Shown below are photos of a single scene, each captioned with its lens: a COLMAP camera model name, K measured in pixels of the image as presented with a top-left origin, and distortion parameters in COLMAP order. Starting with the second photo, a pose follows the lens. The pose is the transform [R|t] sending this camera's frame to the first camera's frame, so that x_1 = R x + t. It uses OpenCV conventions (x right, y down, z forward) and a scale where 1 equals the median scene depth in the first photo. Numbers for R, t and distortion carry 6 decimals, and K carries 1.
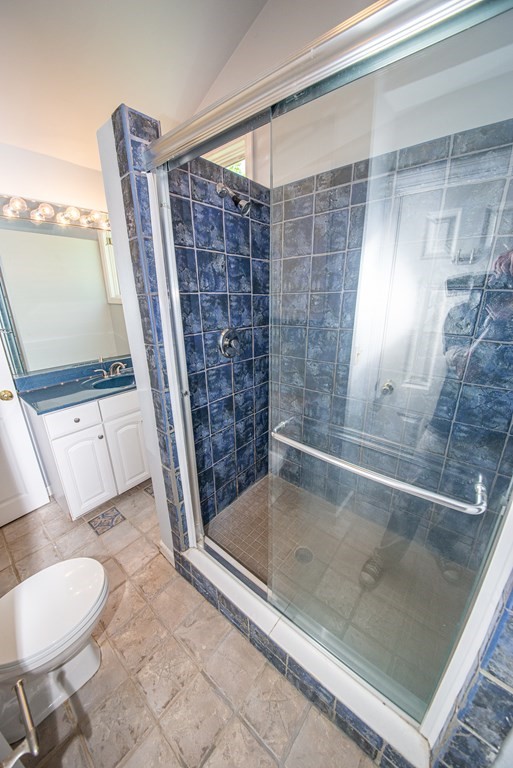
lens RADIAL K [[269.4, 0, 256.5], [0, 269.4, 384.0], [0, 0, 1]] dist [0.023332, -0.017390]
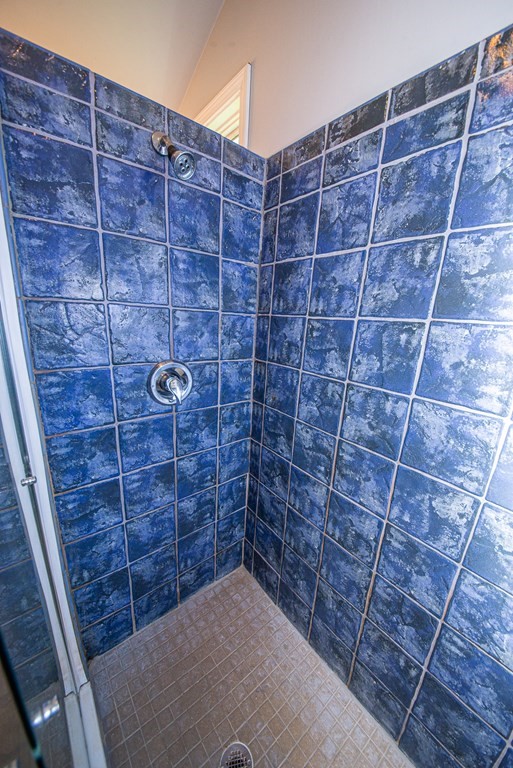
lens RADIAL K [[270.7, 0, 261.4], [0, 270.7, 385.3], [0, 0, 1]] dist [0.007818, -0.011878]
pose [[0.979680, 0.117075, -0.162849, 0.218839], [-0.126688, 0.990686, -0.049921, -0.142357], [0.155488, 0.069537, 0.985387, 0.399653]]
